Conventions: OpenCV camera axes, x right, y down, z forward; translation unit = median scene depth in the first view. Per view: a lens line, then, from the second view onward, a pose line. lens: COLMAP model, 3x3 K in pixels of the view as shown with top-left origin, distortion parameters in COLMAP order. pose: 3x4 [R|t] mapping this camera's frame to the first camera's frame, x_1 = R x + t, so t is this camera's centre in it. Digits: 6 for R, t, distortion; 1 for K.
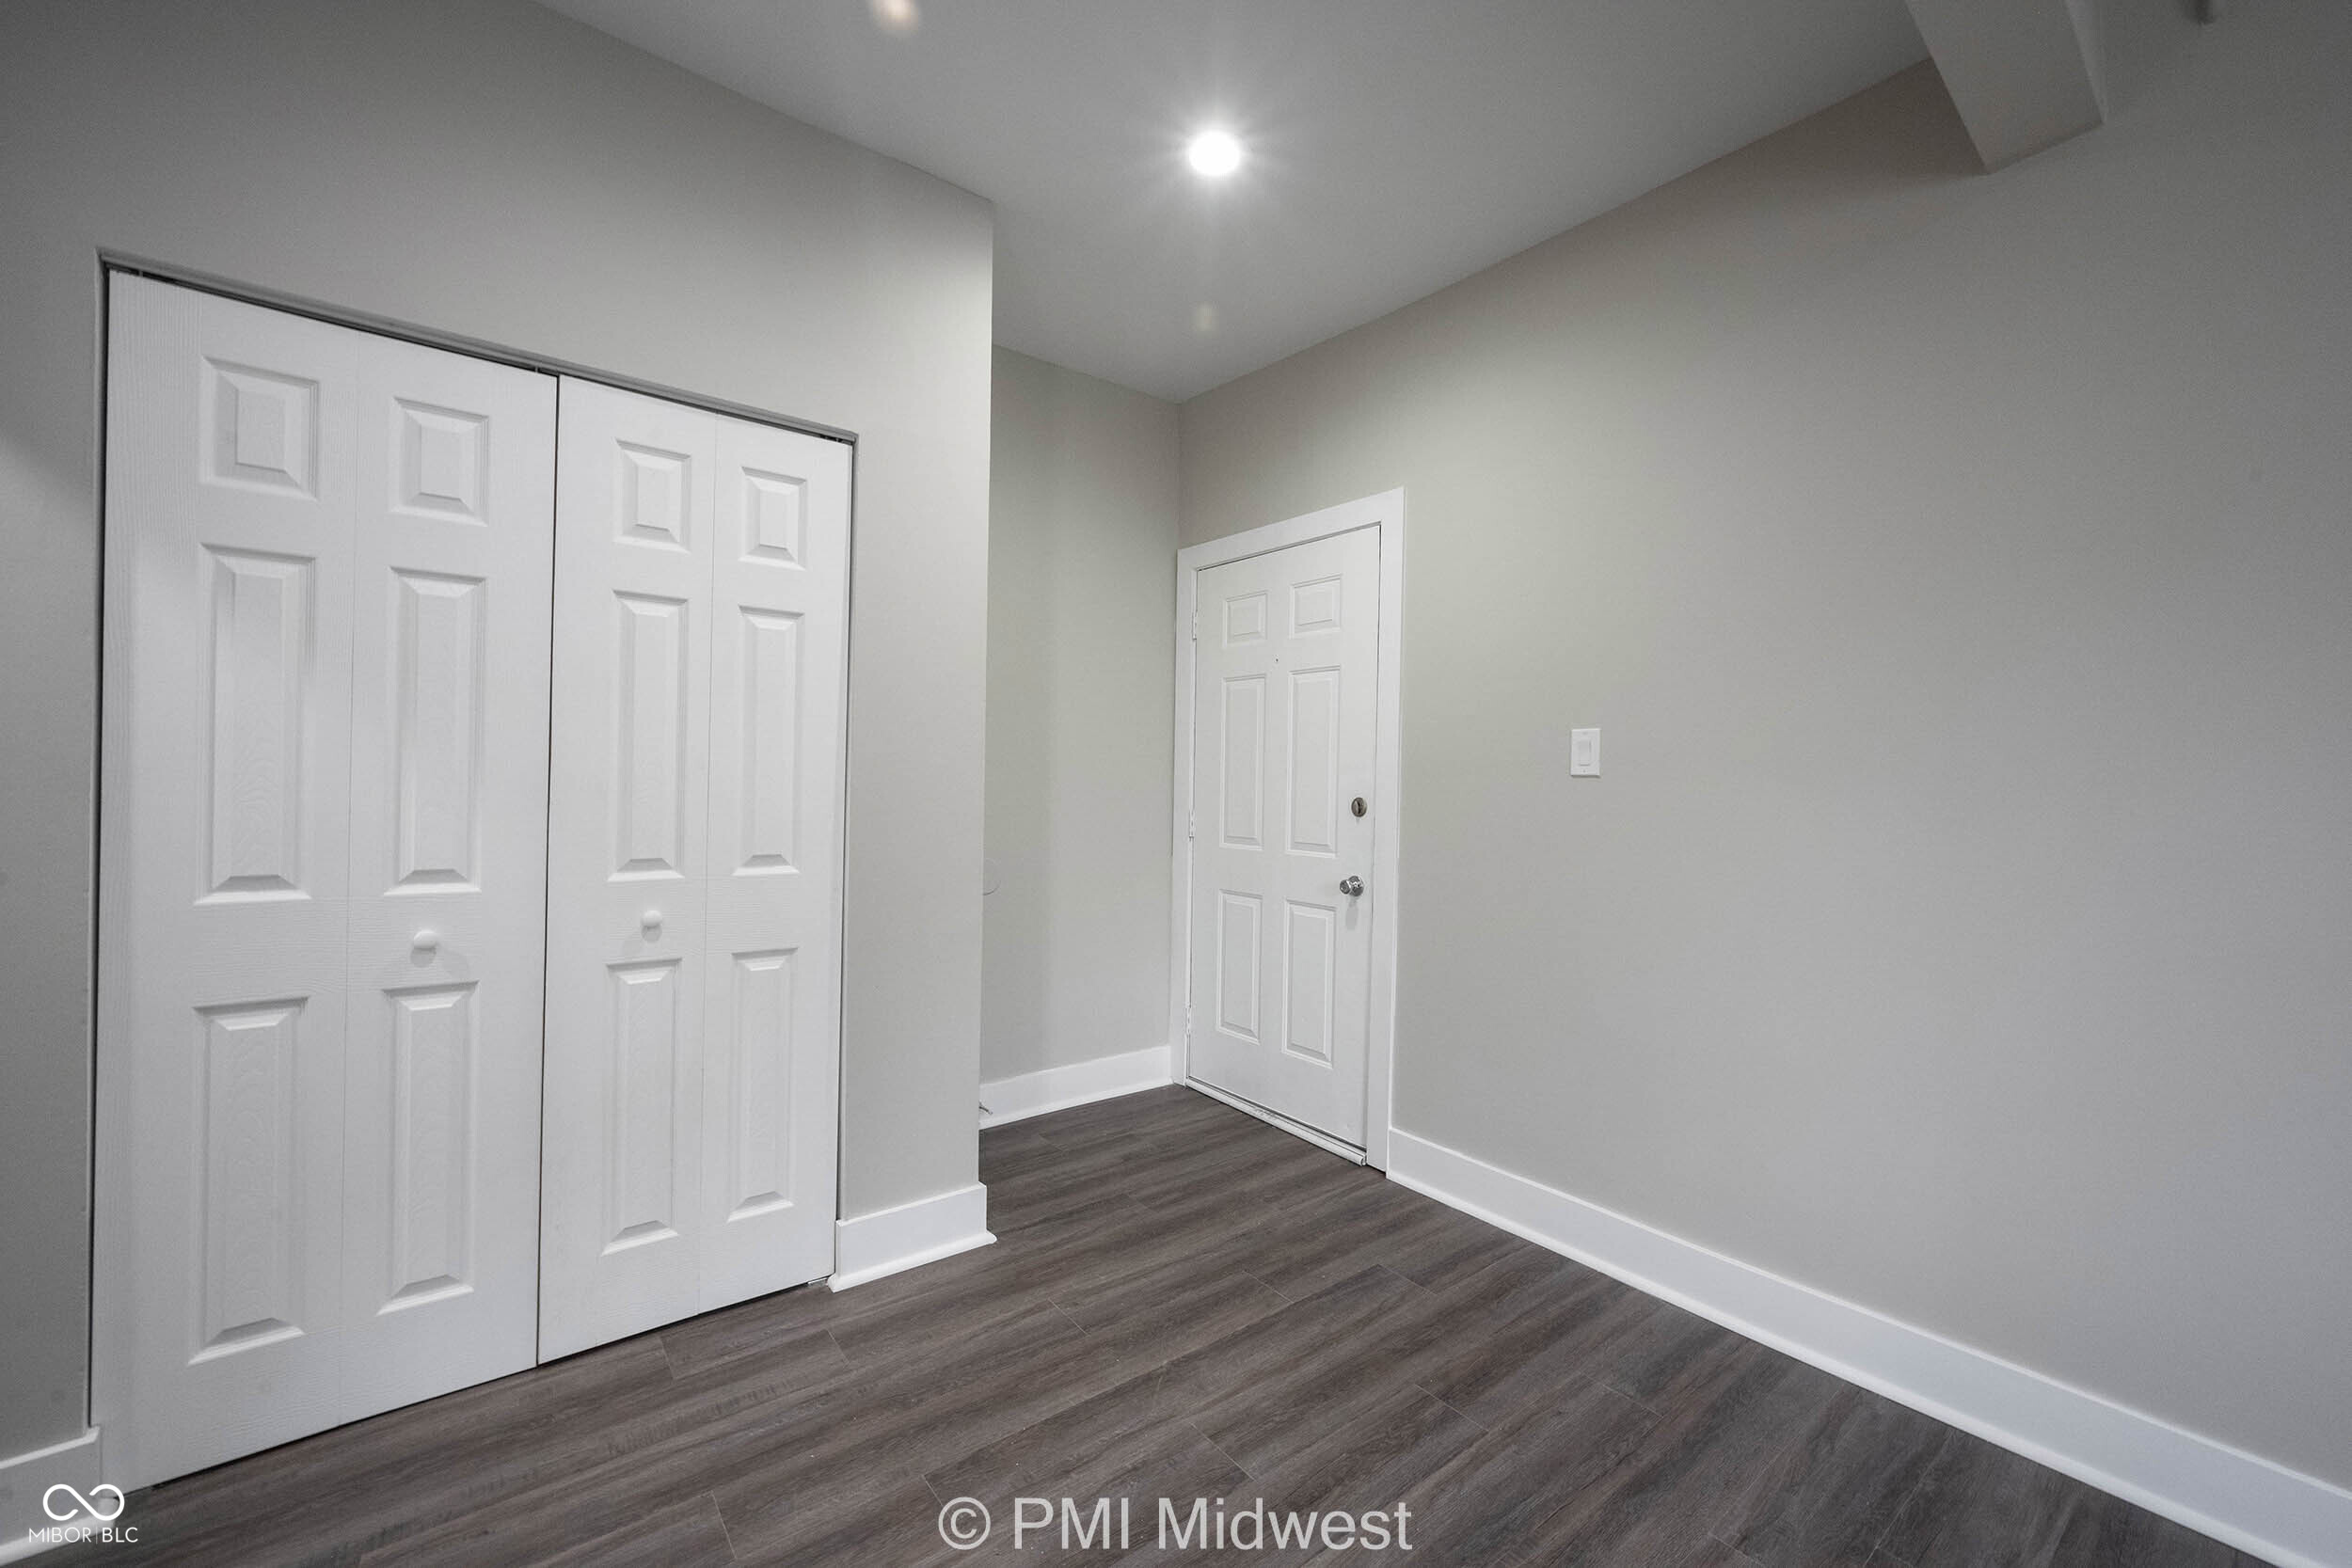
lens RADIAL K [[933.2, 0, 1176.7], [0, 933.2, 781.0], [0, 0, 1]] dist [0.001943, 0.000037]
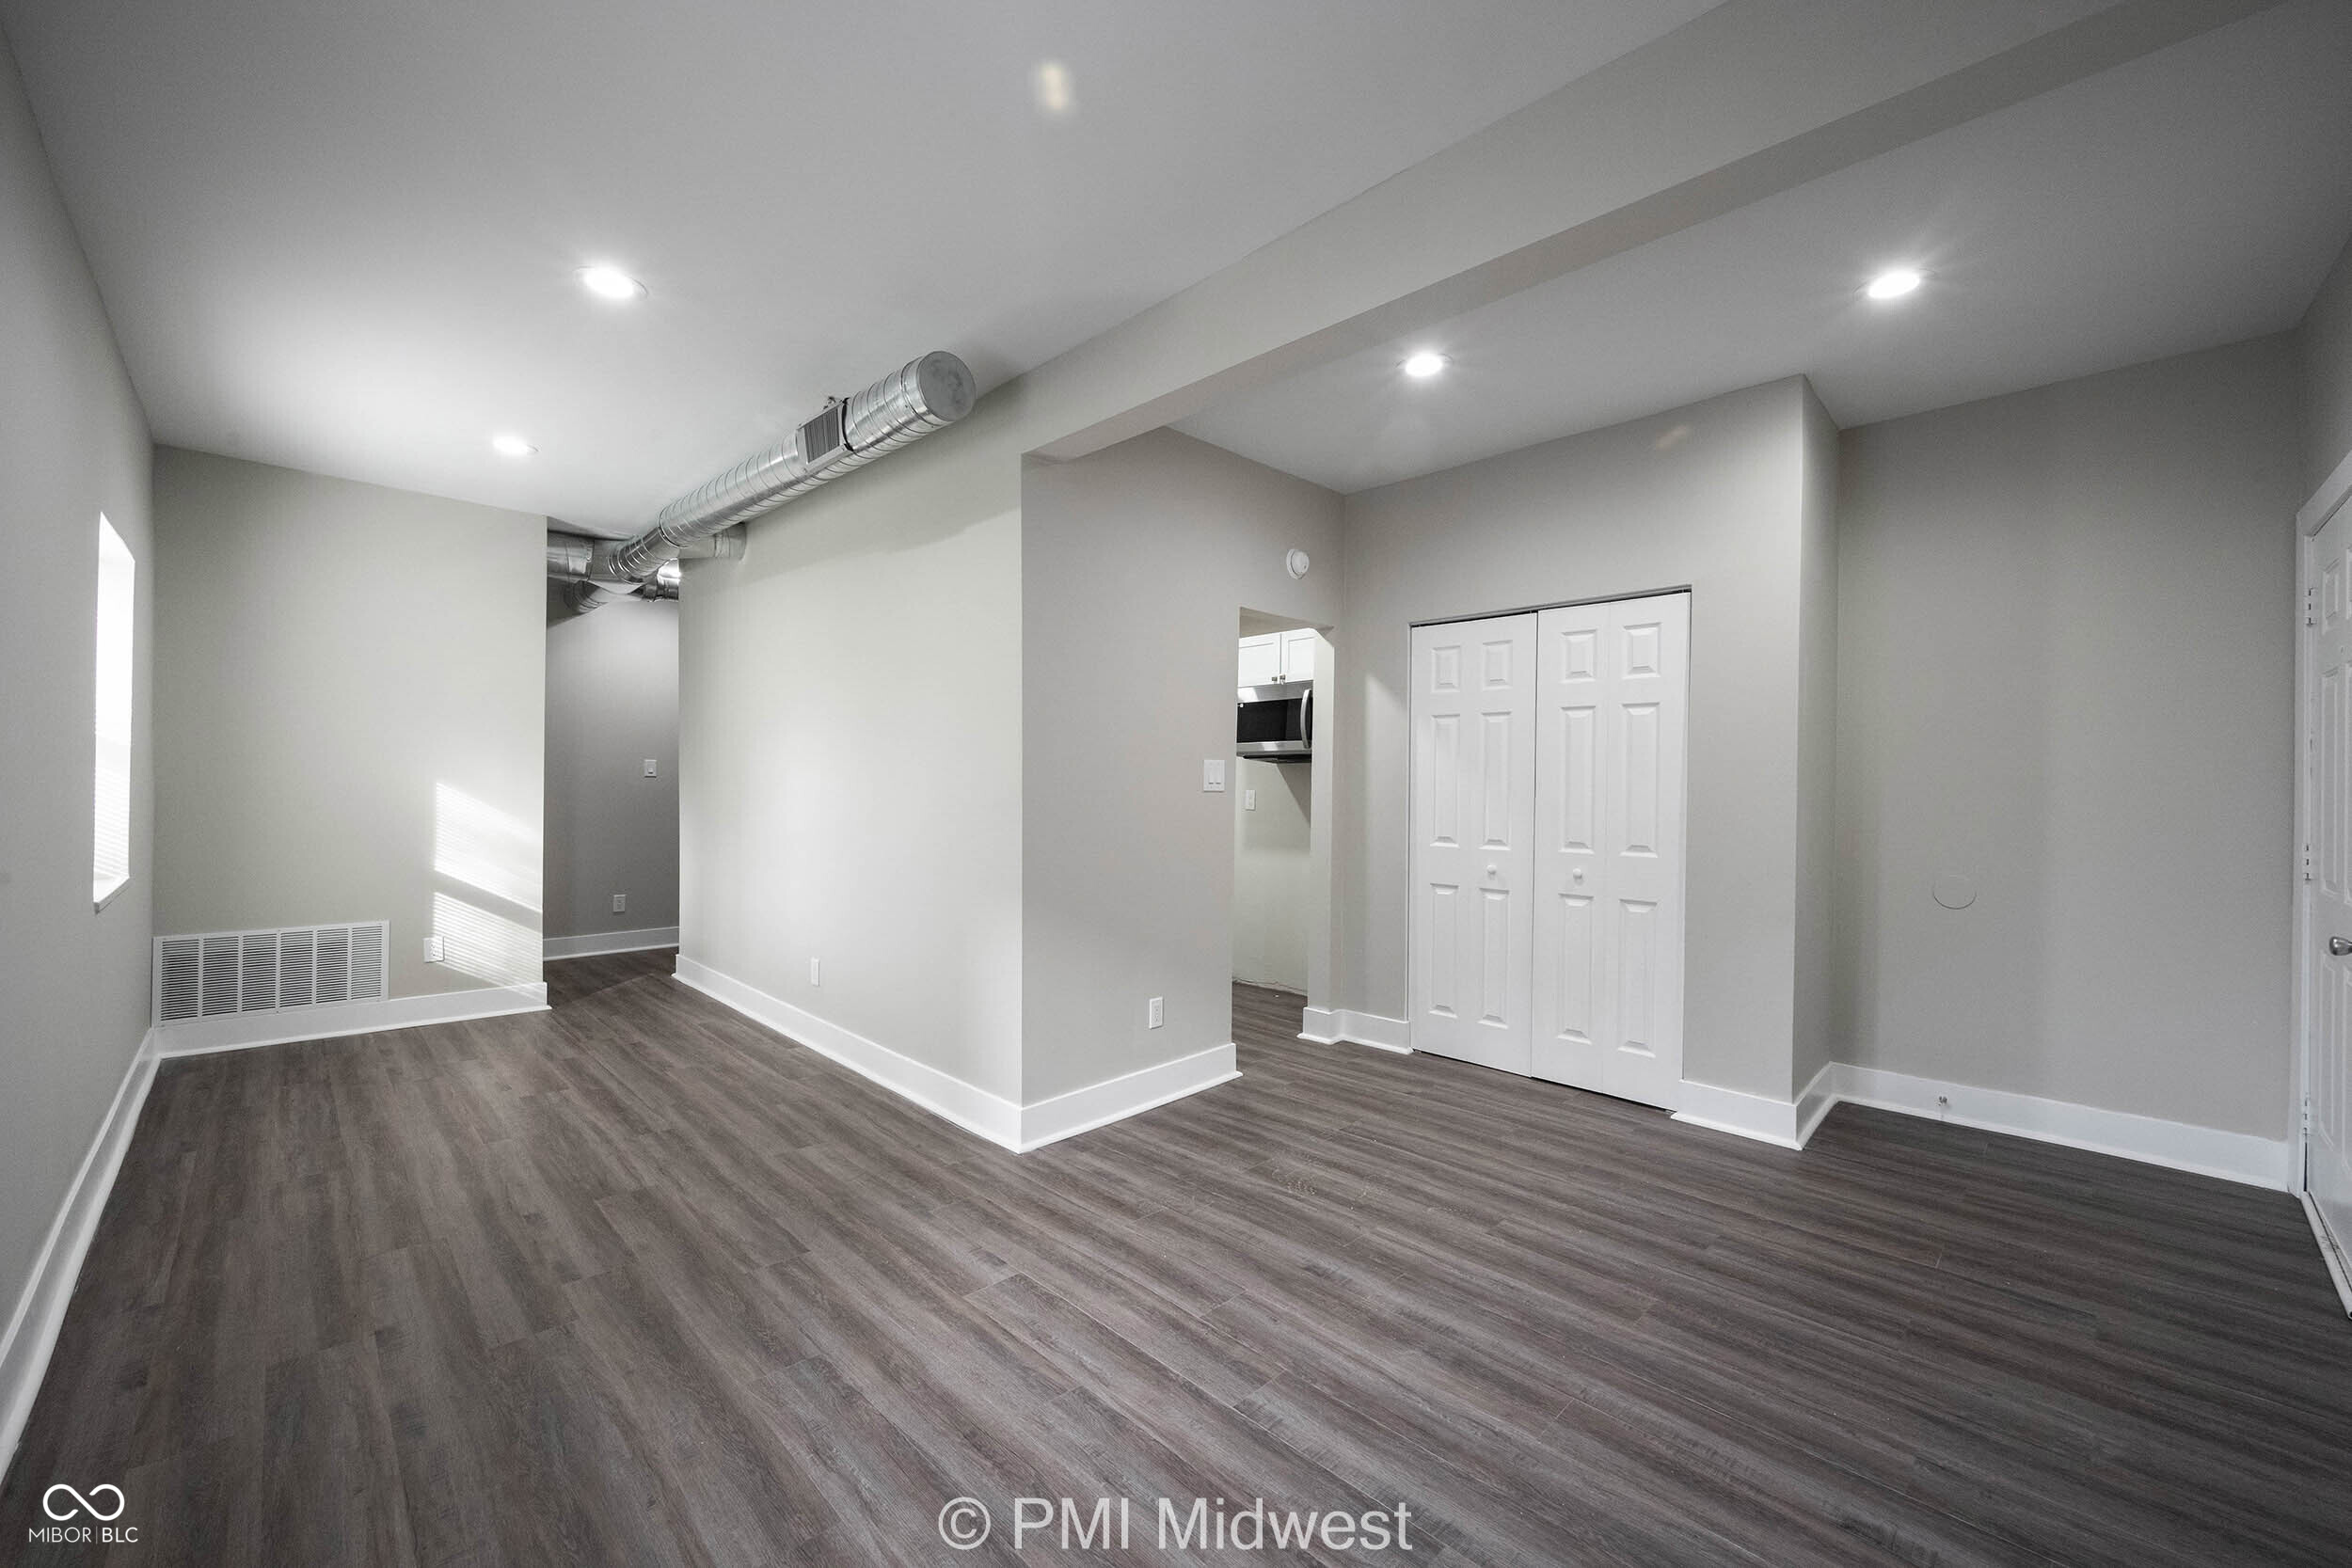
lens RADIAL K [[933.2, 0, 1171.1], [0, 933.2, 785.2], [0, 0, 1]] dist [0.001943, 0.000037]
pose [[0.102396, -0.019759, -0.994547, 1.308264], [-0.011152, 0.999717, -0.021010, 0.015910], [0.994681, 0.013242, 0.102147, -0.039249]]
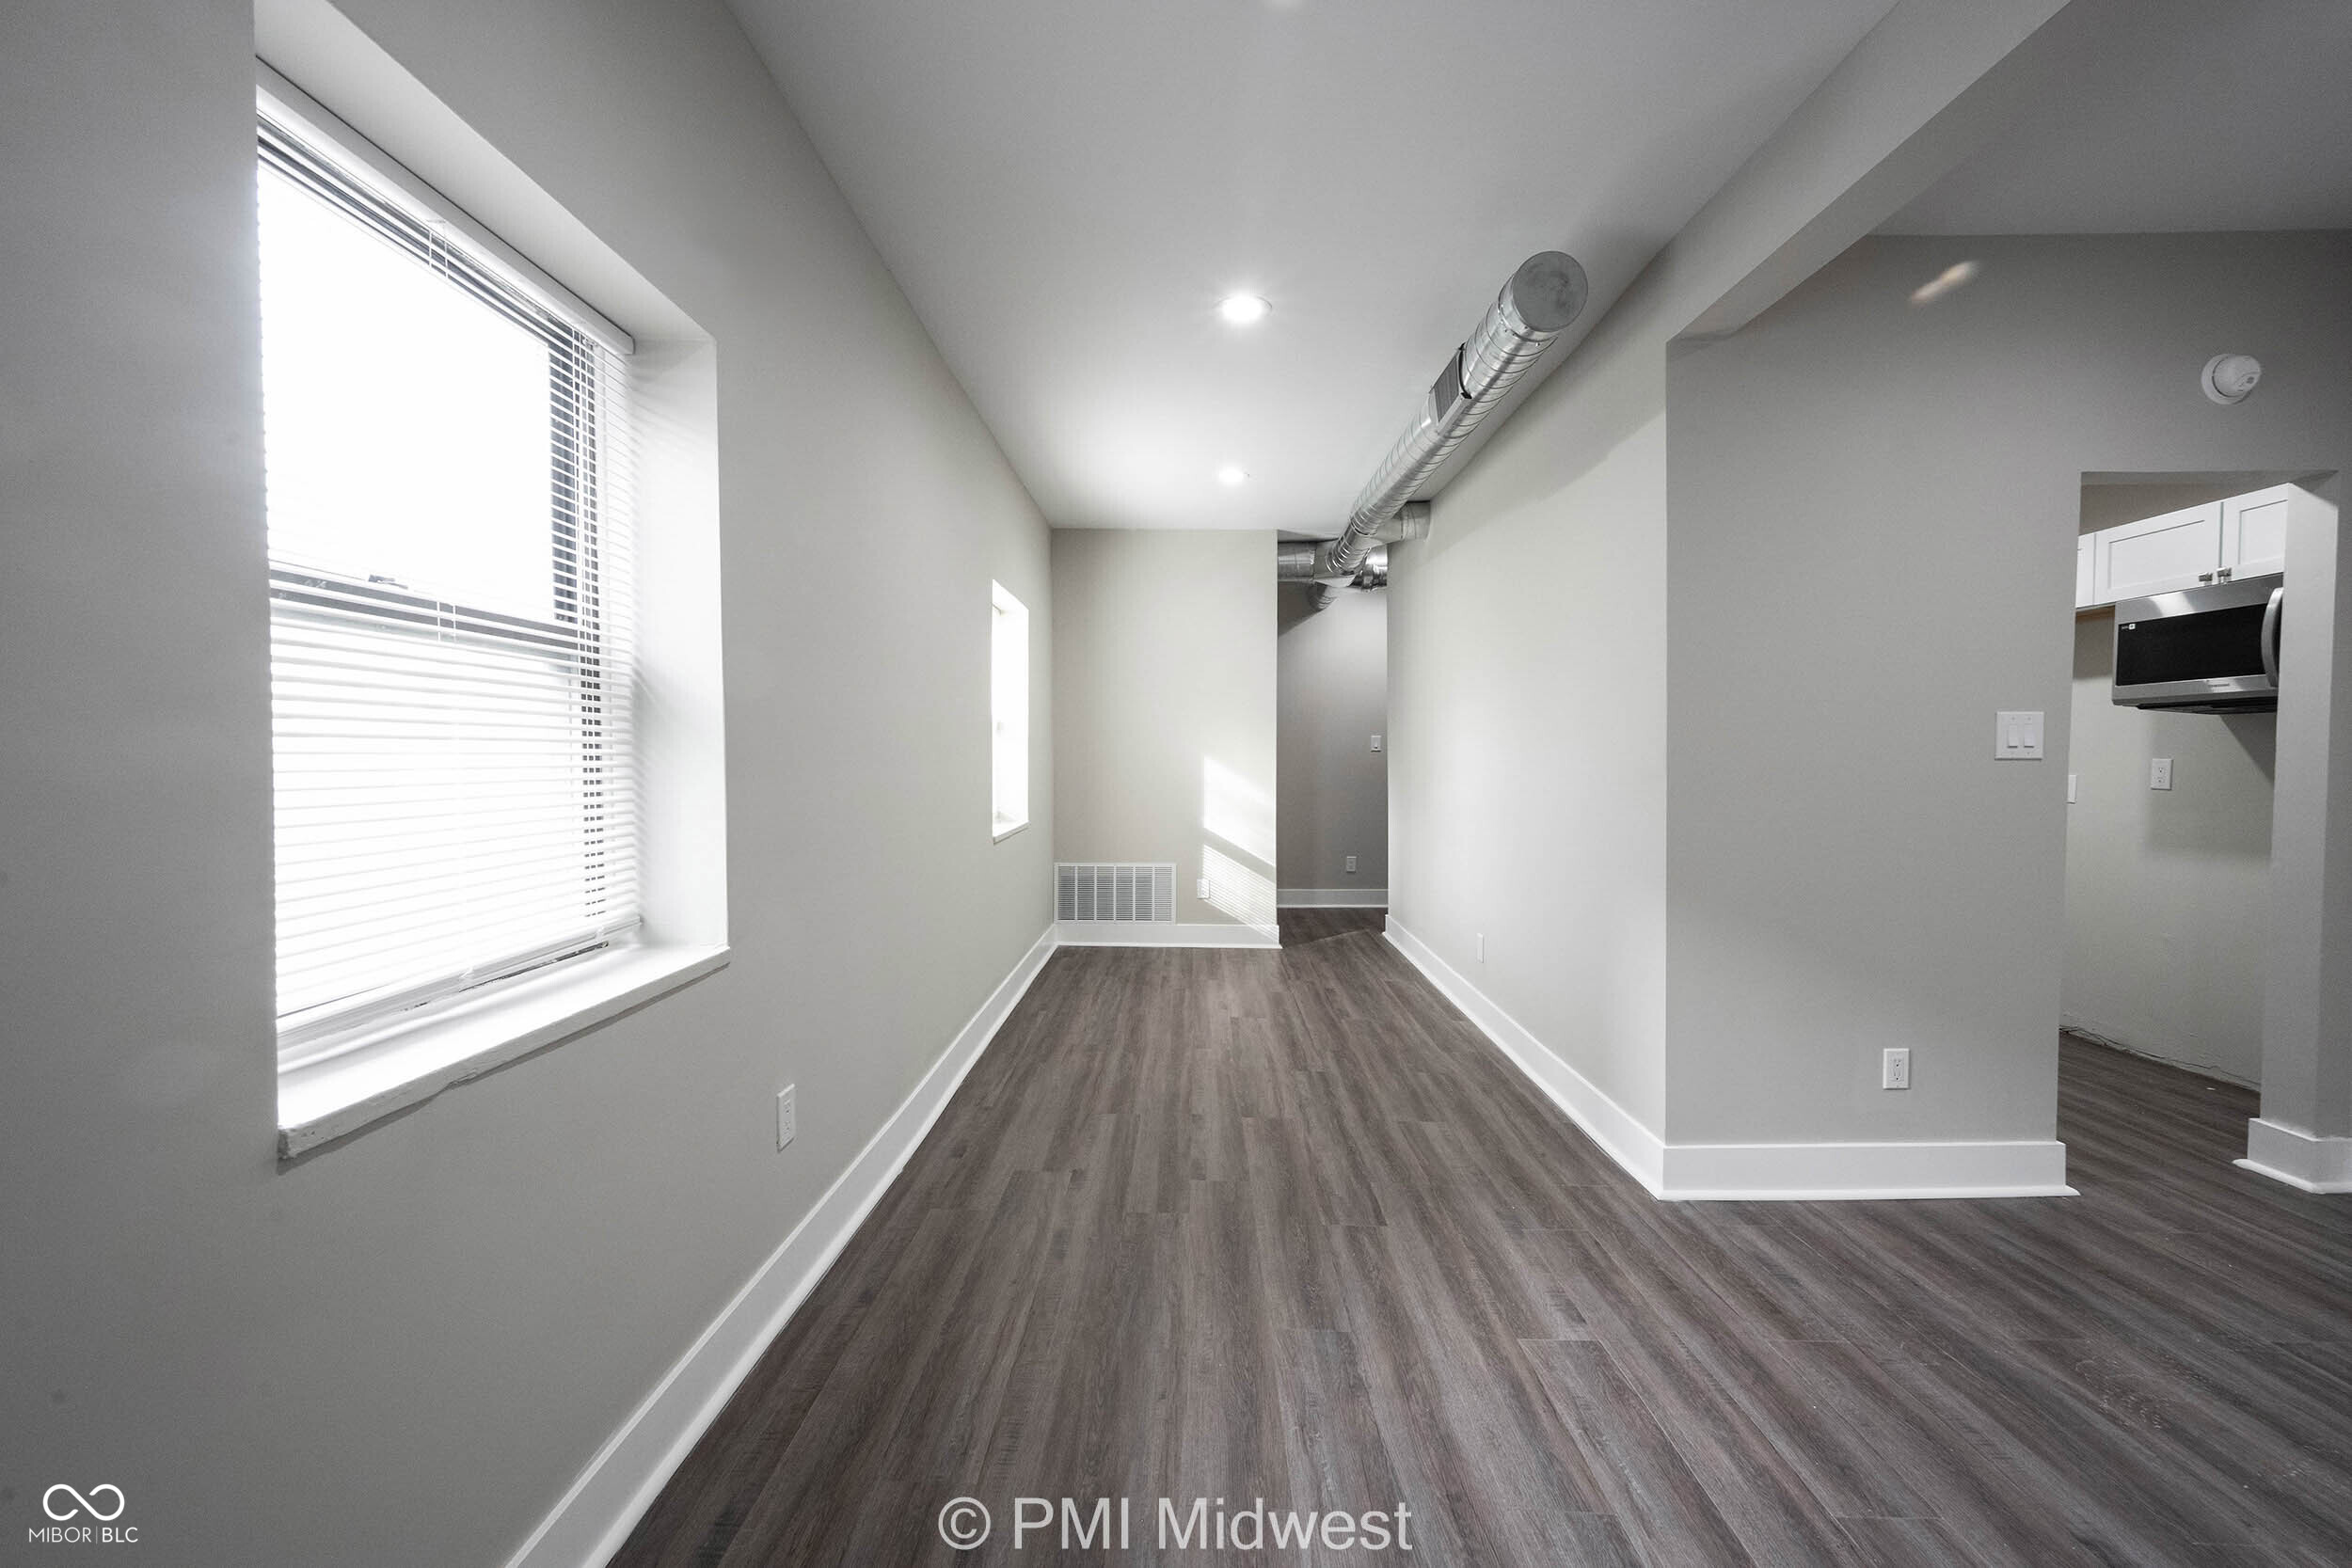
lens RADIAL K [[933.2, 0, 1168.2], [0, 933.2, 780.6], [0, 0, 1]] dist [0.001943, 0.000037]
pose [[-0.639202, -0.000010, -0.769039, 1.133350], [-0.015304, 0.999802, 0.012707, 0.017951], [0.768887, 0.019892, -0.639076, 0.177429]]
